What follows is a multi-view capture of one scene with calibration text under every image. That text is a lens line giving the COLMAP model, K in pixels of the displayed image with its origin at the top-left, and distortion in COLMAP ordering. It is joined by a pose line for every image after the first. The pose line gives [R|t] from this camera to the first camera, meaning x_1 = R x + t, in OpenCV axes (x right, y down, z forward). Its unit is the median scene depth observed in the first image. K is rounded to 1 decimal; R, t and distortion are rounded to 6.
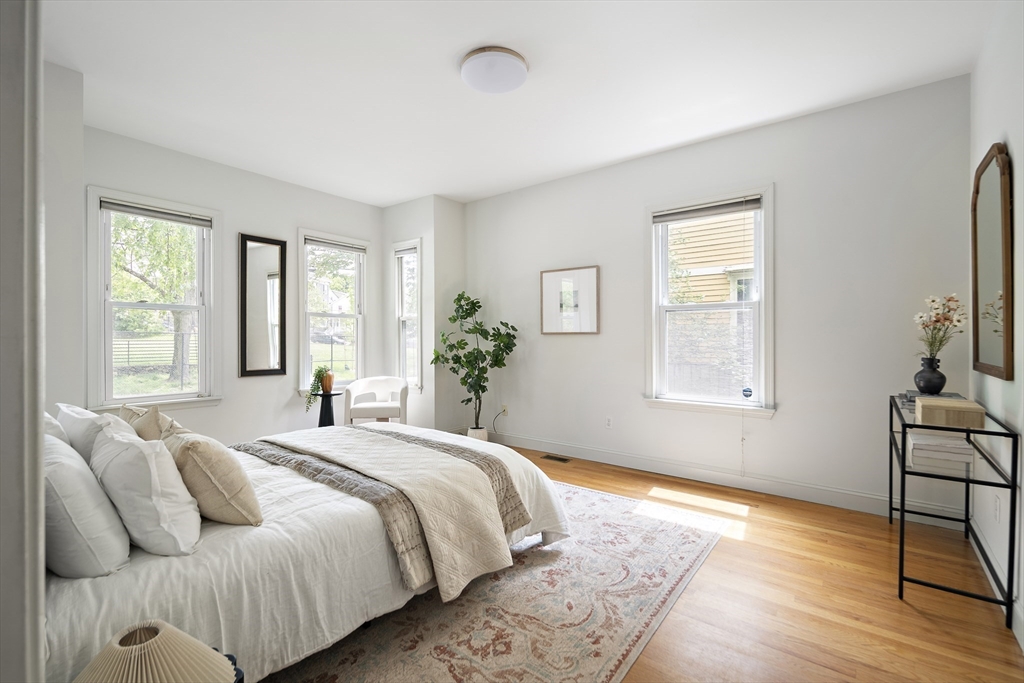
lens RADIAL K [[454.8, 0, 512.0], [0, 454.8, 341.5], [0, 0, 1]] dist [0.000924, 0.000045]
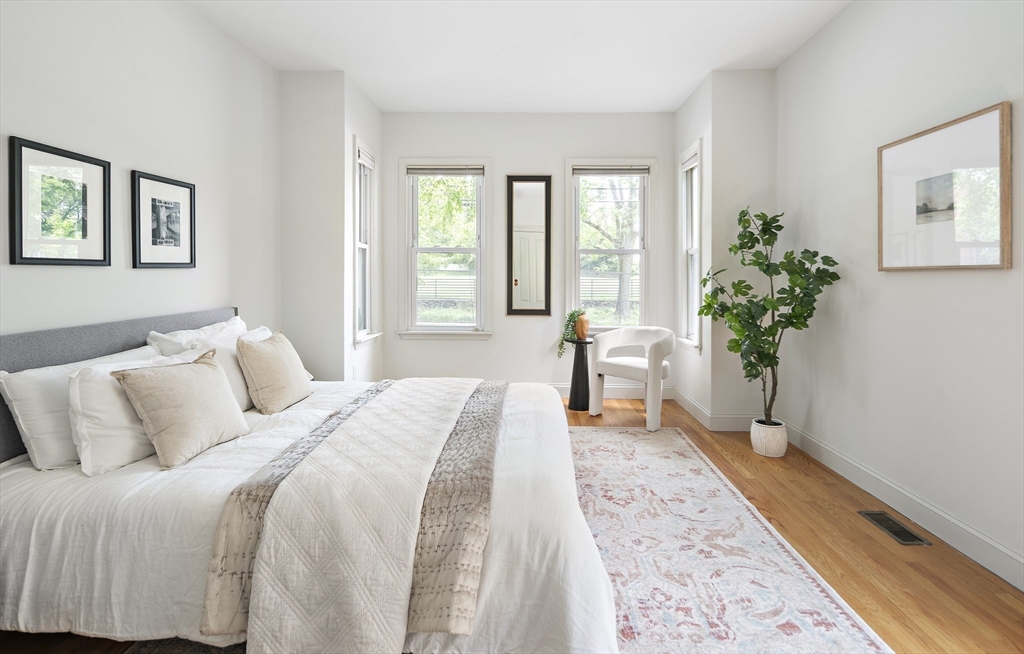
lens RADIAL K [[465.5, 0, 512.3], [0, 465.5, 283.6], [0, 0, 1]] dist [0.000472, -0.000865]
pose [[0.592816, 0.012468, -0.805242, 0.241365], [-0.008418, 0.999921, 0.009285, -0.003098], [0.805294, 0.001274, 0.592874, 0.359646]]
